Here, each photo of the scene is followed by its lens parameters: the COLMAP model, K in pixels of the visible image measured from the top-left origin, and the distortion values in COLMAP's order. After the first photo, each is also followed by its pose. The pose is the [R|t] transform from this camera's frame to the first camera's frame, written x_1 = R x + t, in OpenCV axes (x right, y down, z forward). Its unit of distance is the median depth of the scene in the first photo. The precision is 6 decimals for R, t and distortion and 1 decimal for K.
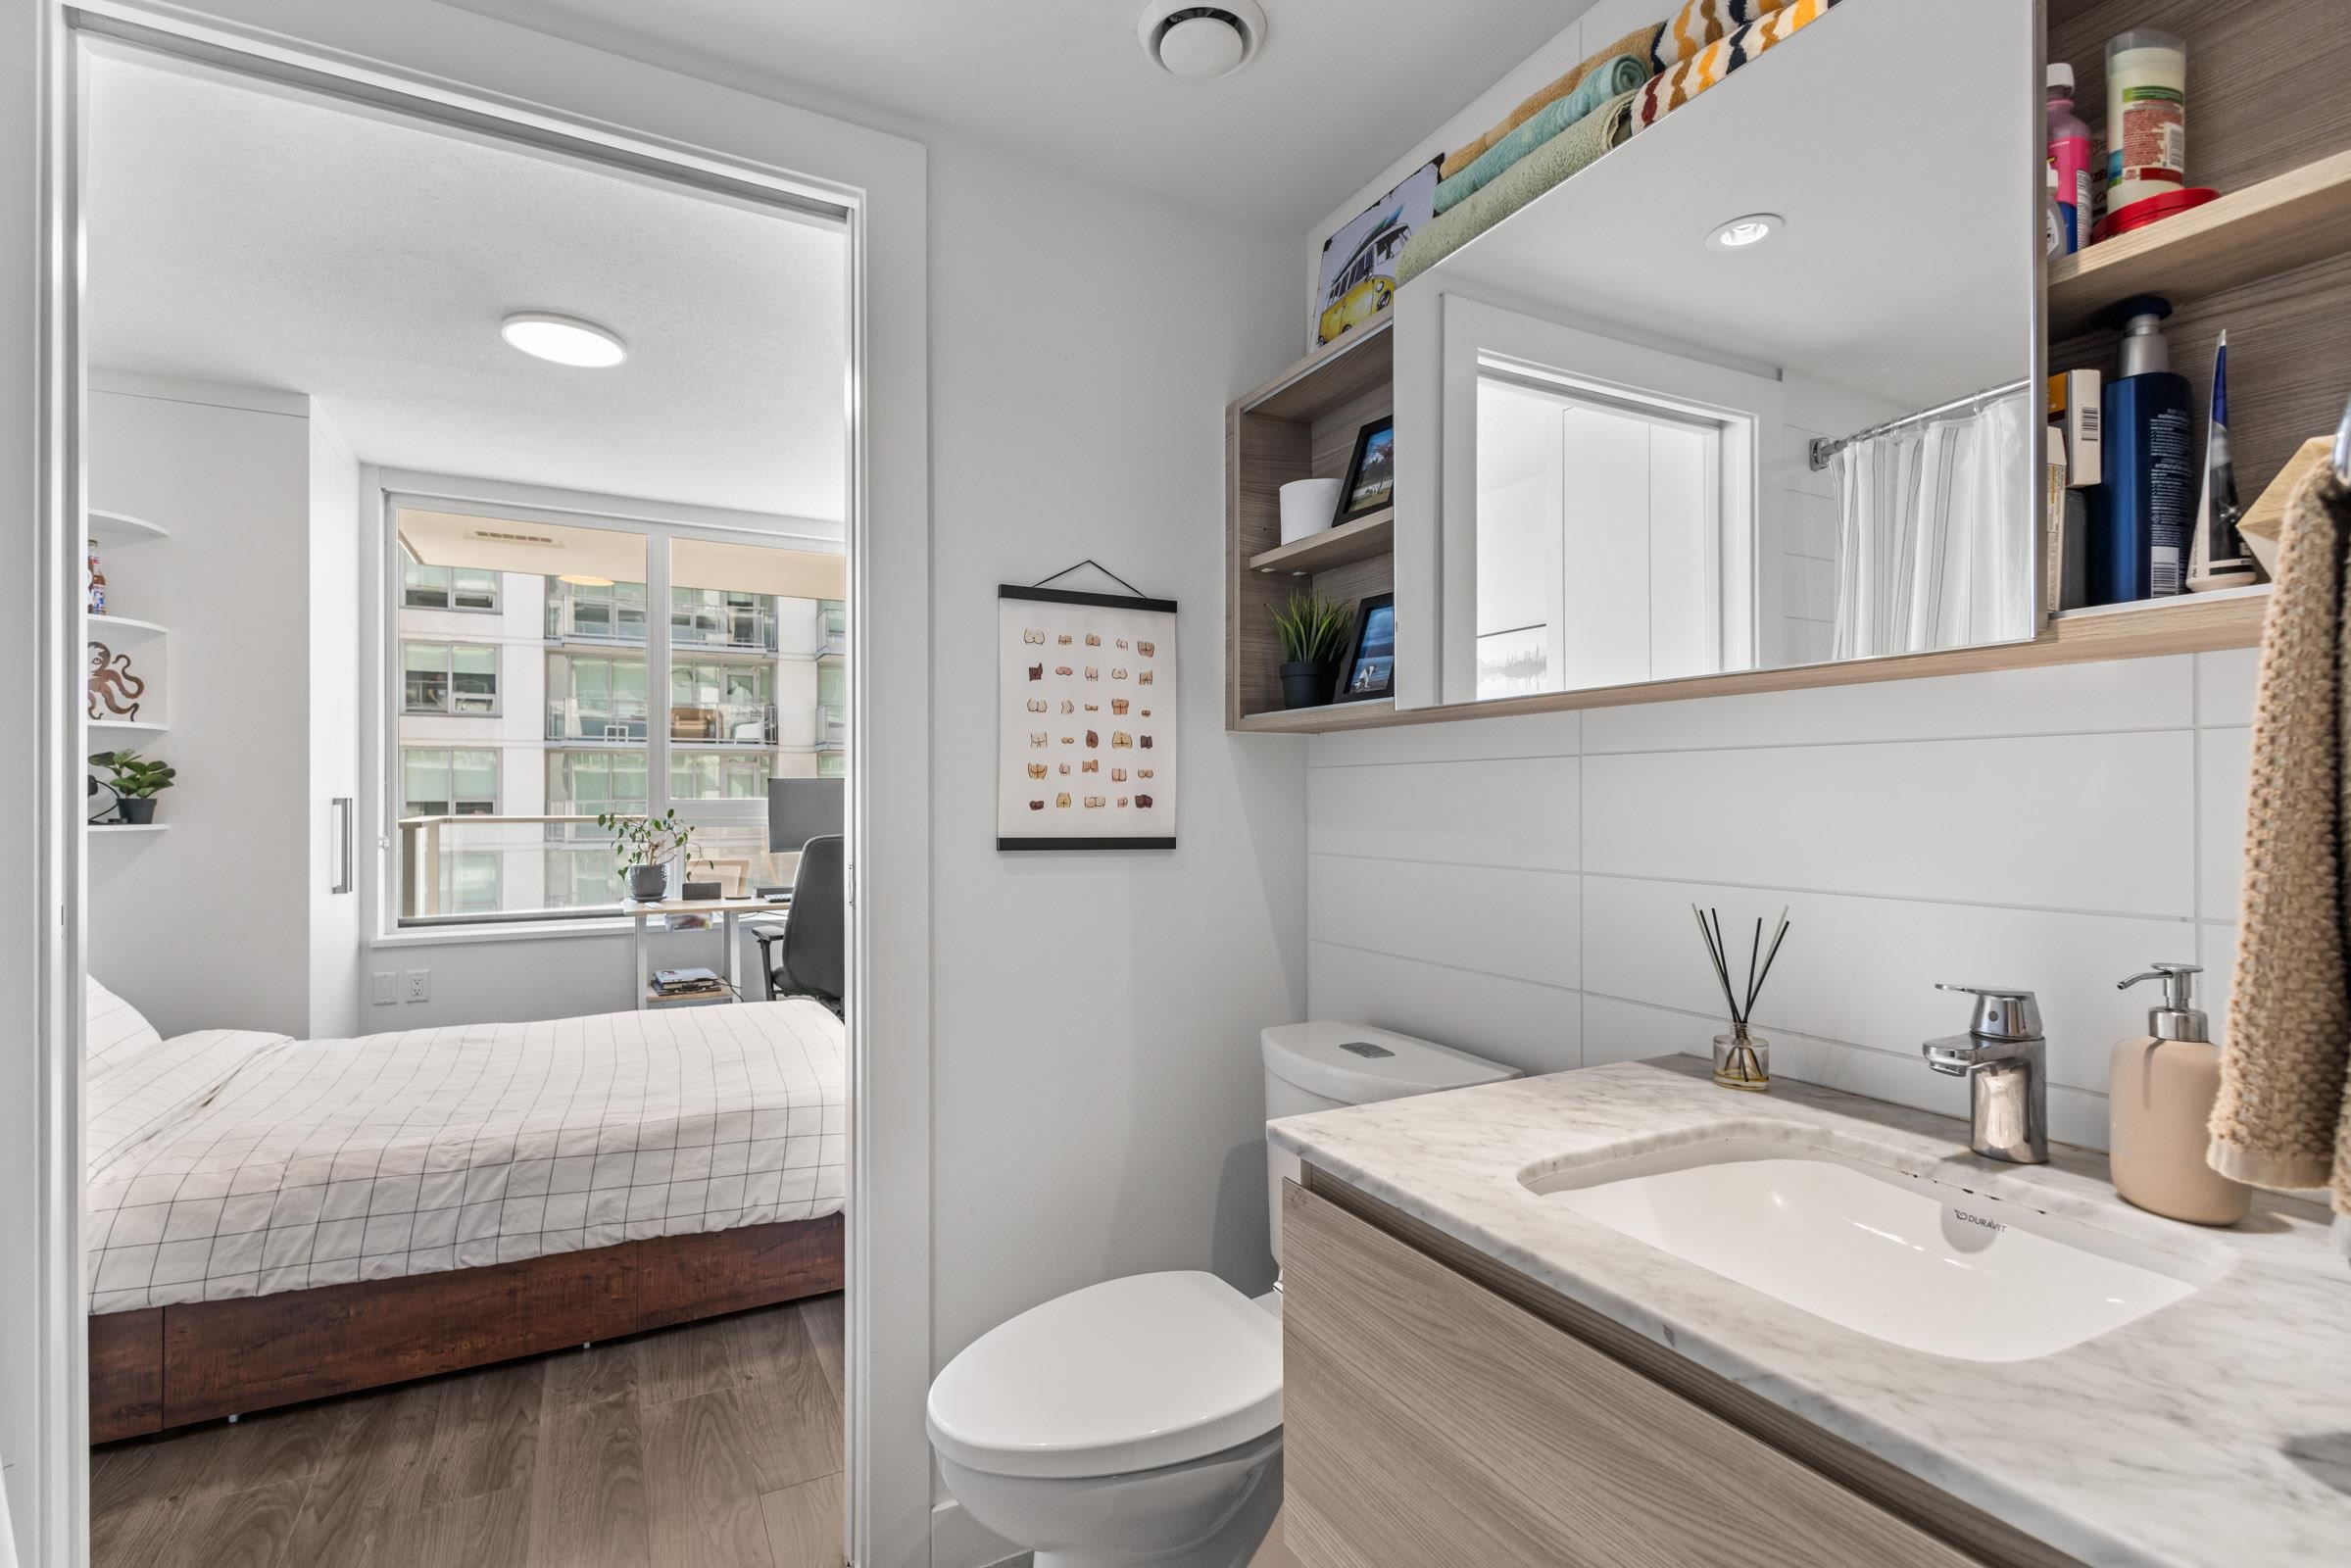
lens RADIAL K [[1085.1, 0, 1156.9], [0, 1085.1, 793.6], [0, 0, 1]] dist [0.013007, -0.004063]
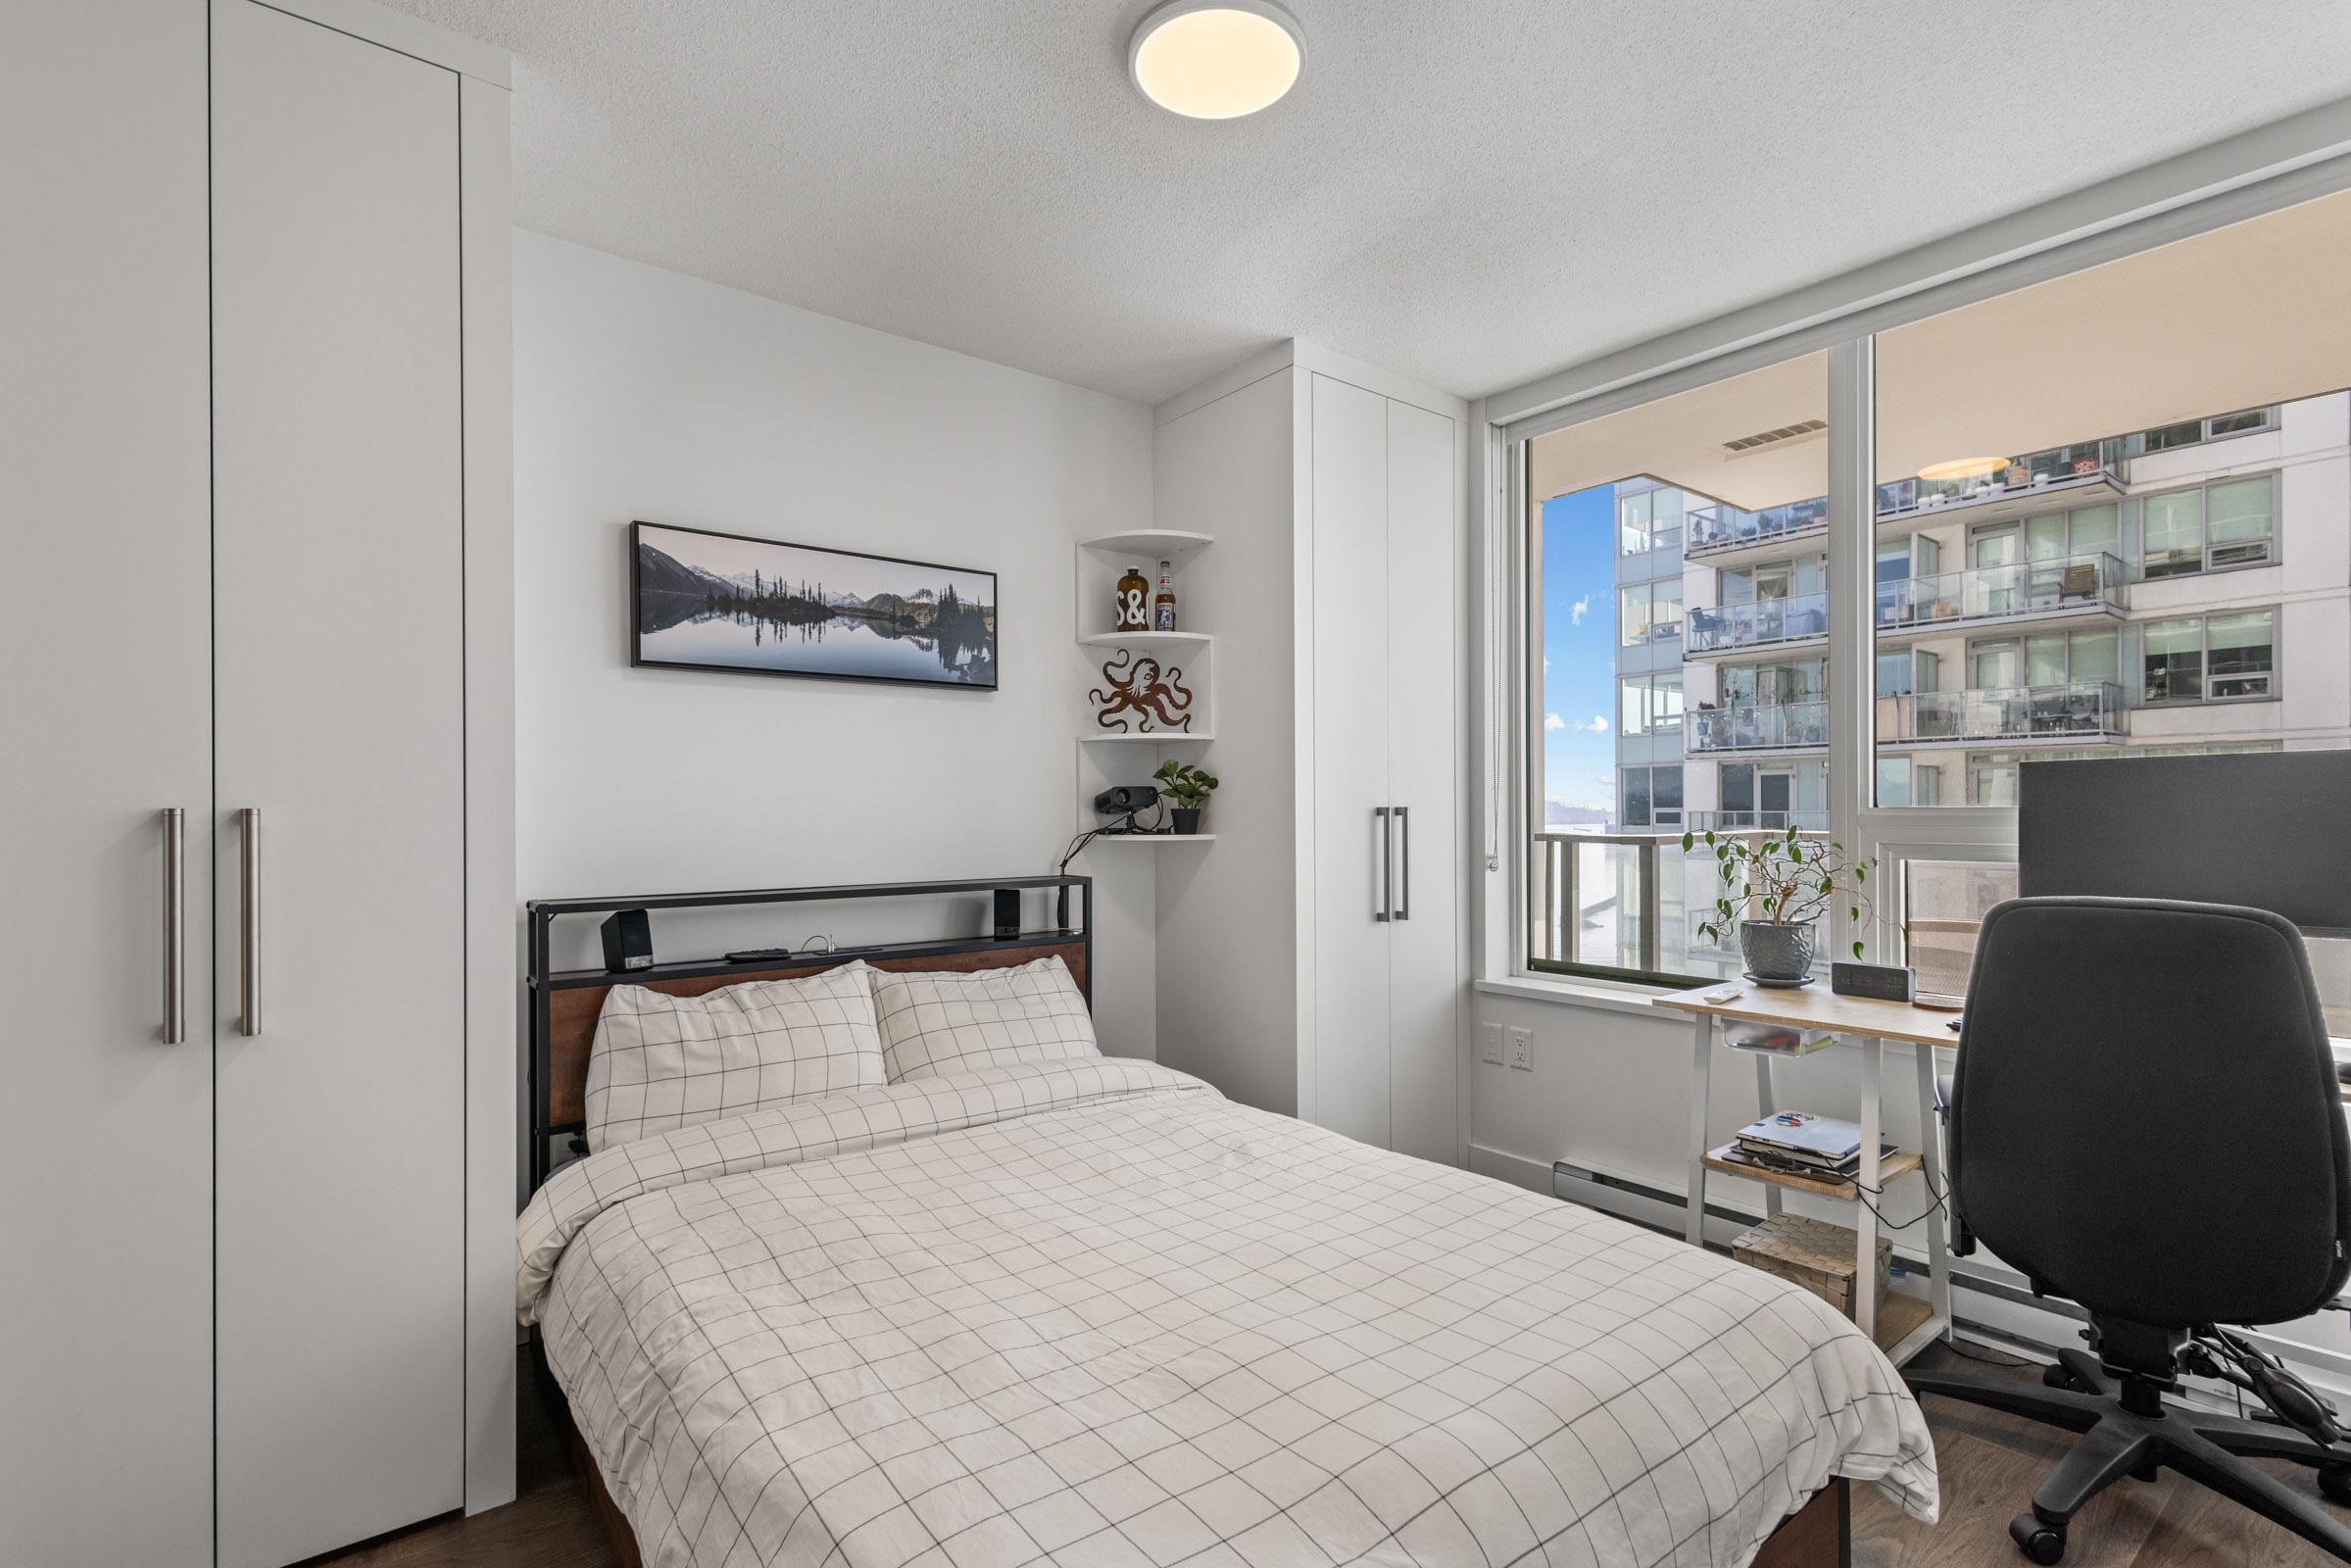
lens RADIAL K [[1085.1, 0, 1156.4], [0, 1085.1, 810.8], [0, 0, 1]] dist [0.013007, -0.004063]
pose [[0.184774, -0.001162, -0.982780, 0.047141], [0.007440, 0.999972, 0.000217, 0.006351], [0.982753, -0.007352, 0.184777, 0.788251]]
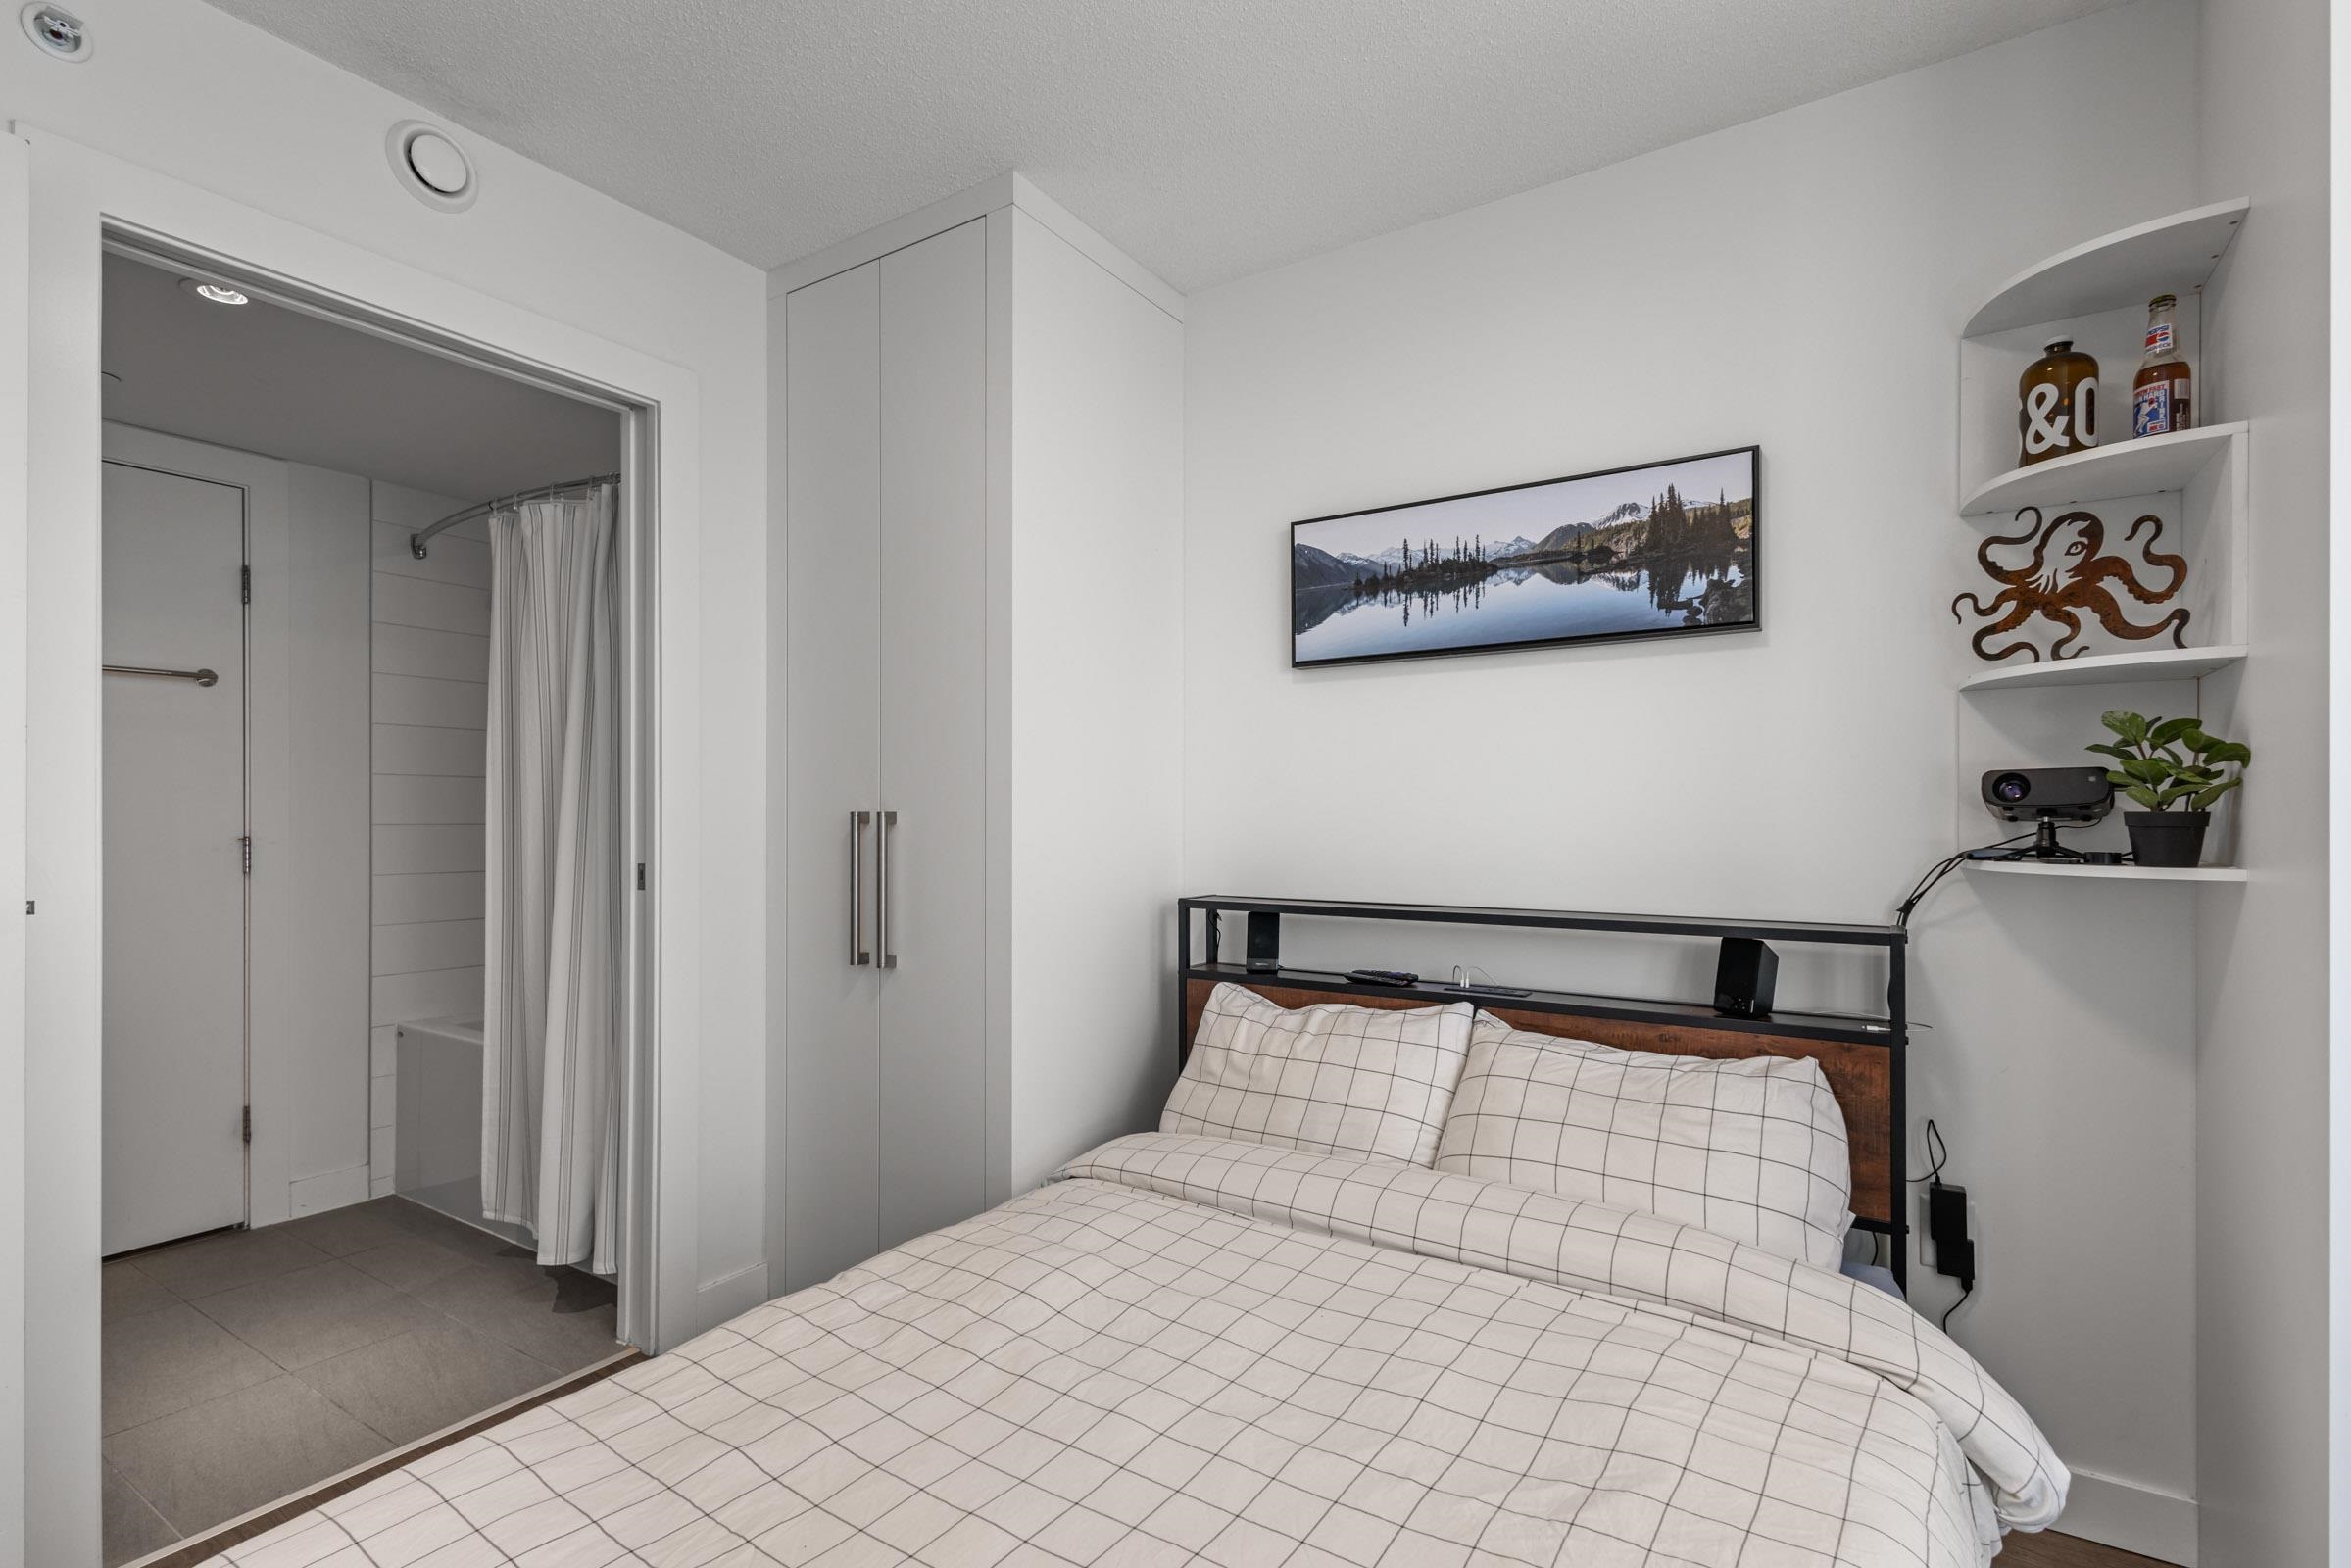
lens RADIAL K [[1085.1, 0, 1194.8], [0, 1085.1, 823.5], [0, 0, 1]] dist [0.013007, -0.004063]
pose [[-0.861252, 0.001280, -0.508177, -0.329938], [-0.000013, 0.999997, 0.002541, 0.008575], [0.508178, 0.002195, -0.861249, 1.193851]]
